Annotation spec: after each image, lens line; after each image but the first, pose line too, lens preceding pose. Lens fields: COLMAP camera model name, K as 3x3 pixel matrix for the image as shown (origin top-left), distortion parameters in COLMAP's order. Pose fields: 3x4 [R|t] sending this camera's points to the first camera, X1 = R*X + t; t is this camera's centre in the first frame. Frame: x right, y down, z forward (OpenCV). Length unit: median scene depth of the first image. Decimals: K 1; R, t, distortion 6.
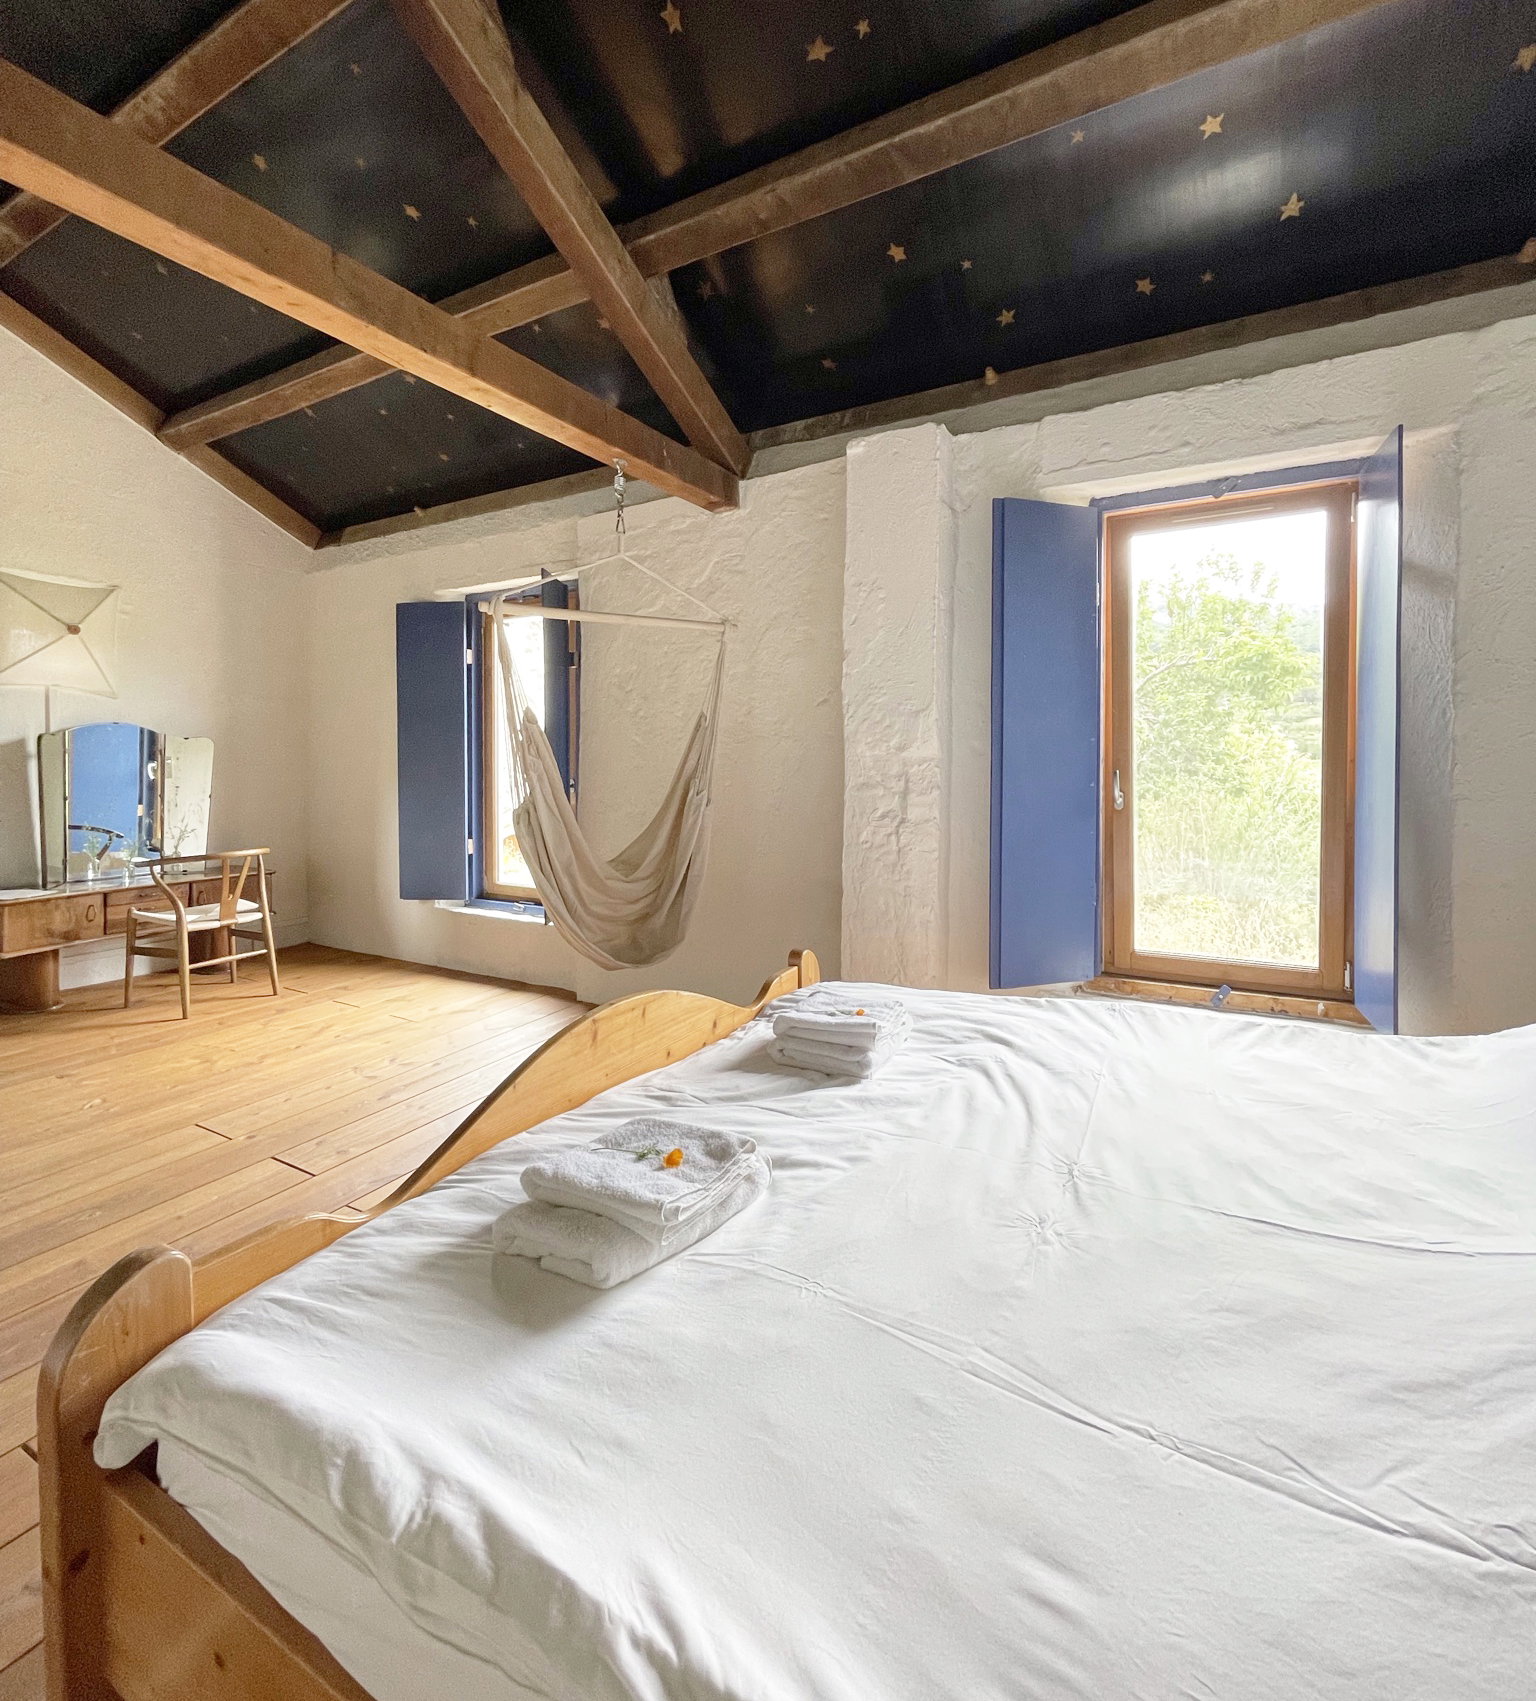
lens RADIAL K [[822.3, 0, 765.6], [0, 822.3, 775.9], [0, 0, 1]] dist [-0.001230, -0.000044]
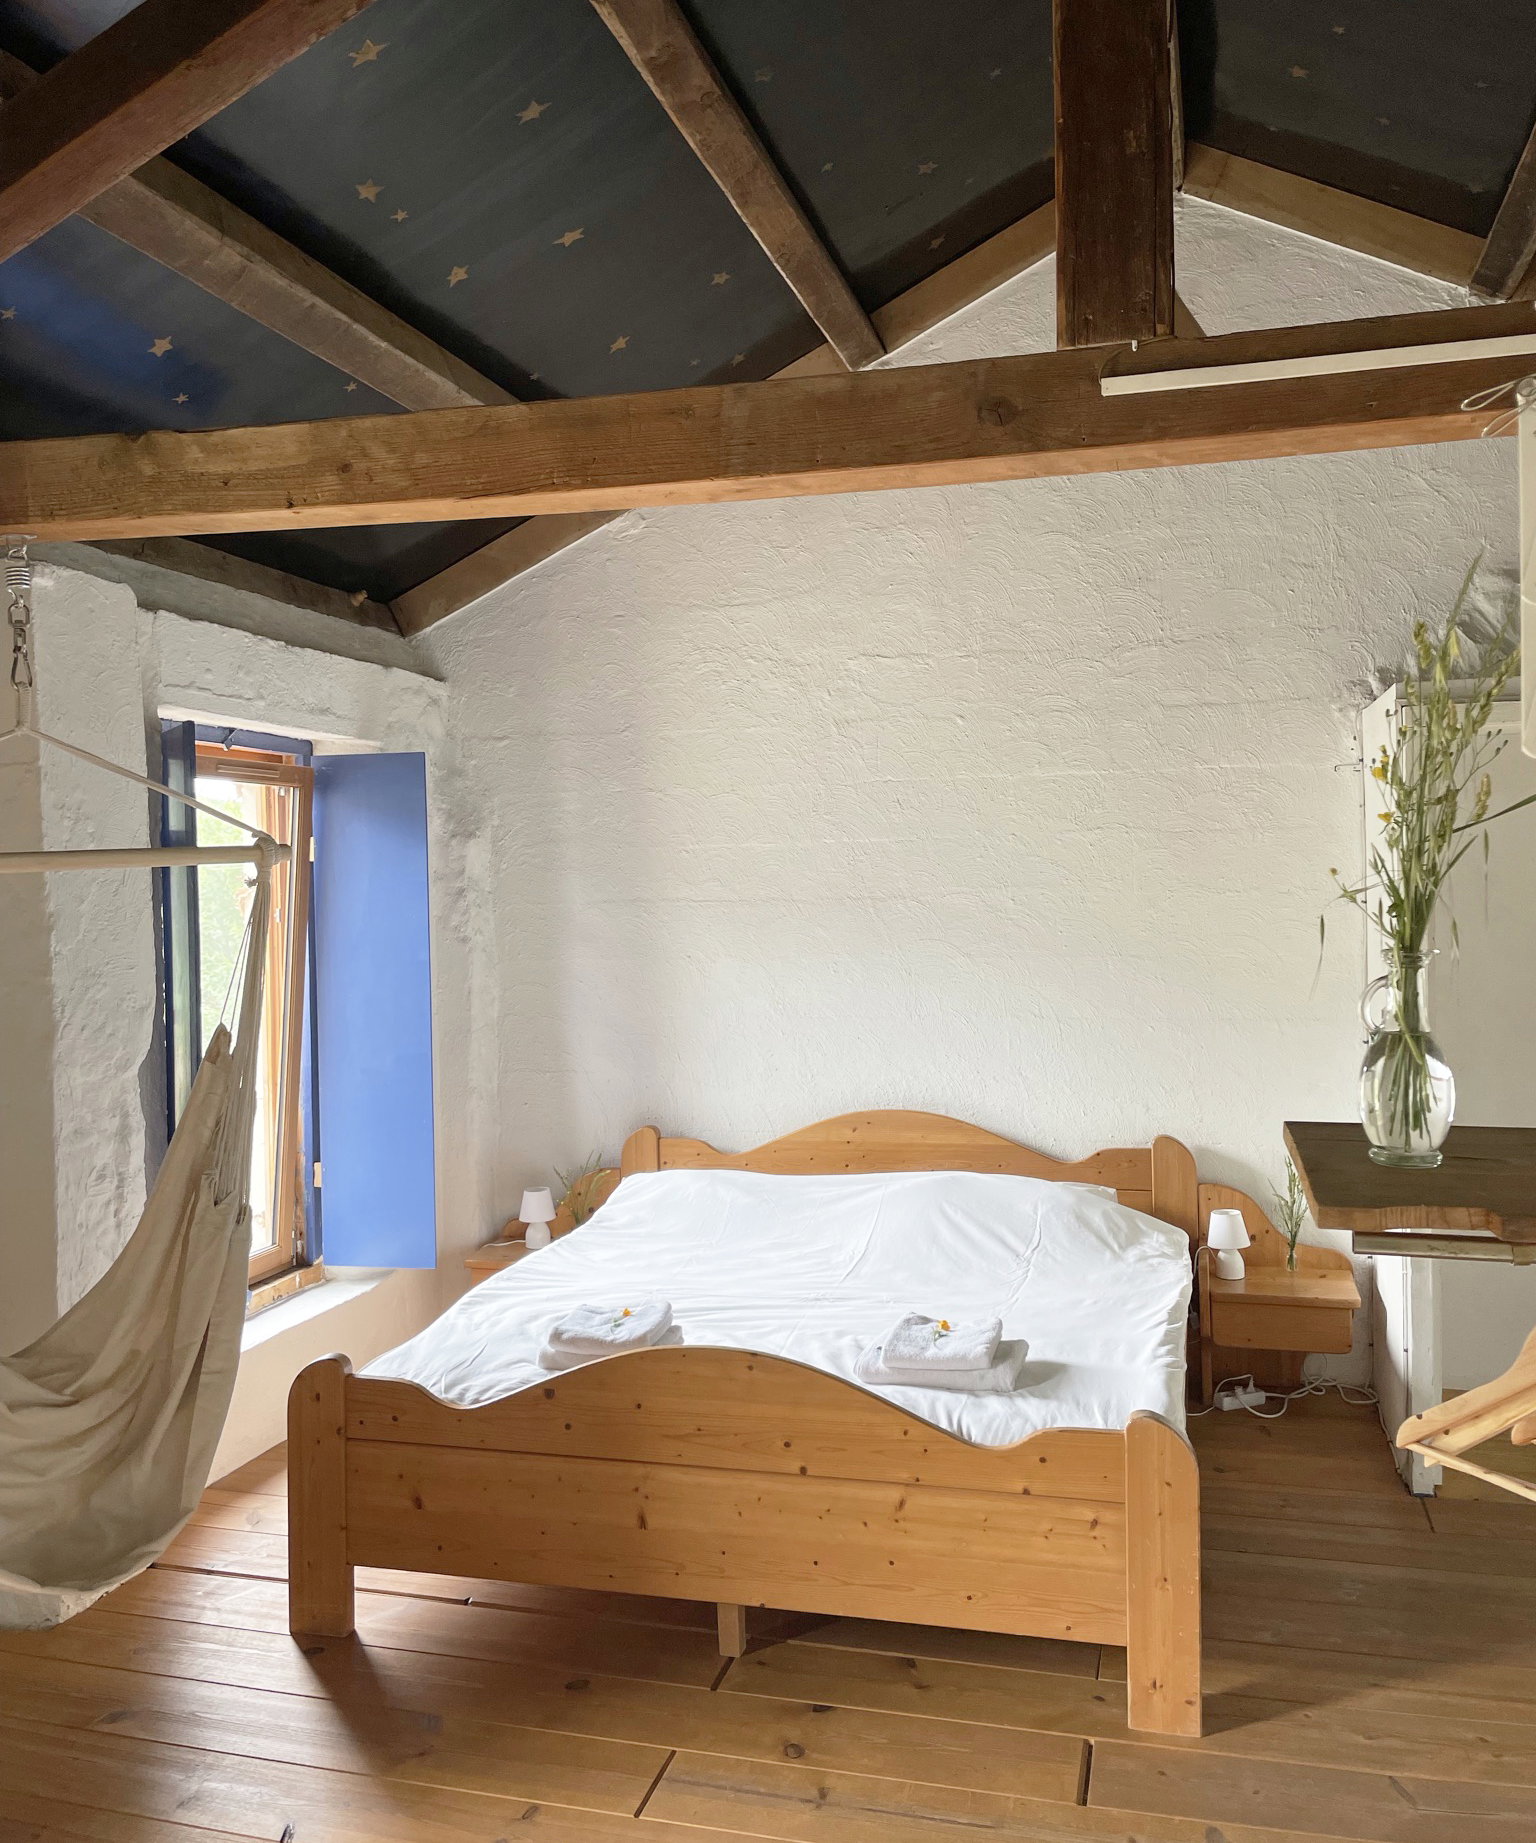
lens RADIAL K [[1548.8, 0, 768.0], [0, 1548.8, 921.5], [0, 0, 1]] dist [0.003551, 0.001456]
pose [[-0.240043, -0.015770, 0.970634, -1.236044], [0.035774, 0.999045, 0.025078, -0.172916], [-0.970103, 0.040743, -0.239250, 0.844966]]
